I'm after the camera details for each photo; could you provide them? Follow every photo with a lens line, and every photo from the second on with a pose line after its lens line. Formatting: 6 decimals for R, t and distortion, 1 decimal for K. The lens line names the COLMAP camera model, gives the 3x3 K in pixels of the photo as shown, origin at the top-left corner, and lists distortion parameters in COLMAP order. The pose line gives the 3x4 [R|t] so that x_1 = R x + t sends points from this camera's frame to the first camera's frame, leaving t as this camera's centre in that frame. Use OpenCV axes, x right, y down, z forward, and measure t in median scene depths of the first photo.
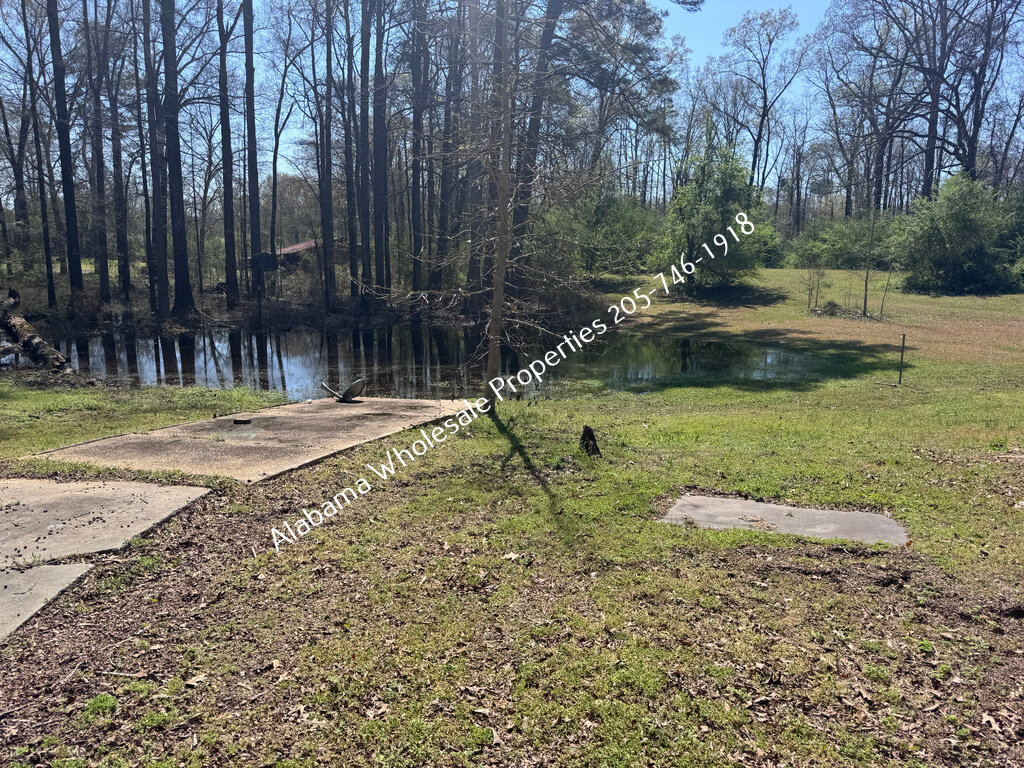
lens RADIAL K [[719.3, 0, 516.0], [0, 719.3, 386.9], [0, 0, 1]] dist [0.044488, -0.000337]
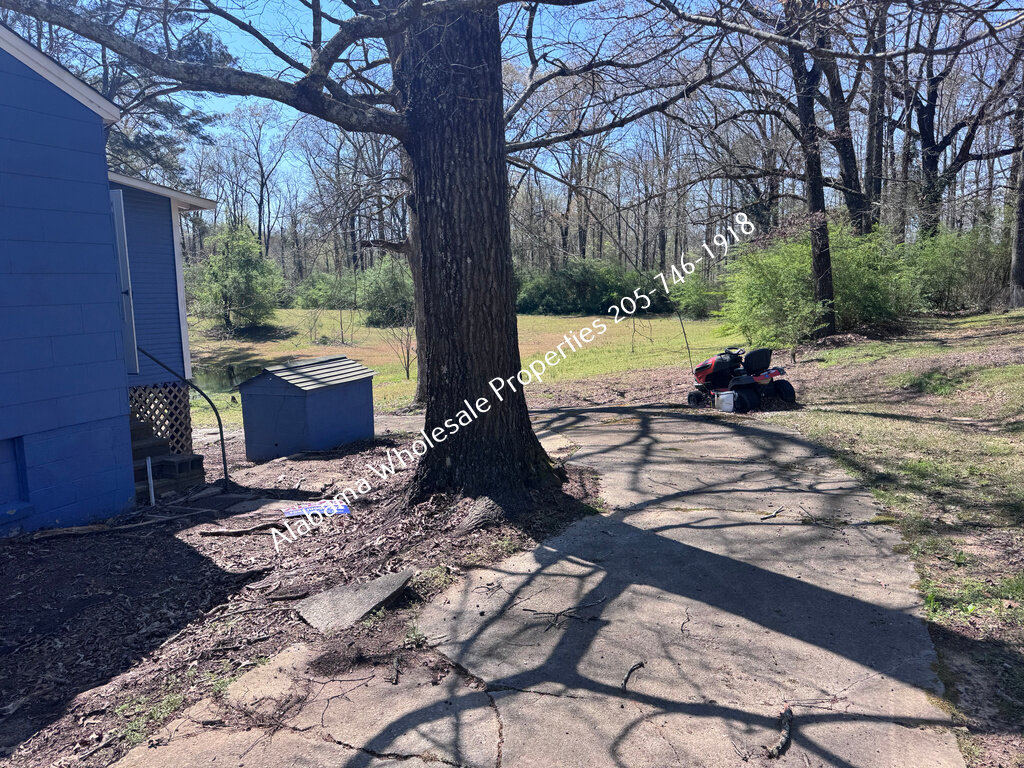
lens RADIAL K [[719.3, 0, 517.2], [0, 719.3, 385.3], [0, 0, 1]] dist [0.044488, -0.000337]
pose [[0.800659, -0.103080, 0.590186, -0.157586], [0.122383, 0.992456, 0.007311, 0.029438], [-0.586487, 0.066375, 0.807234, -0.469993]]
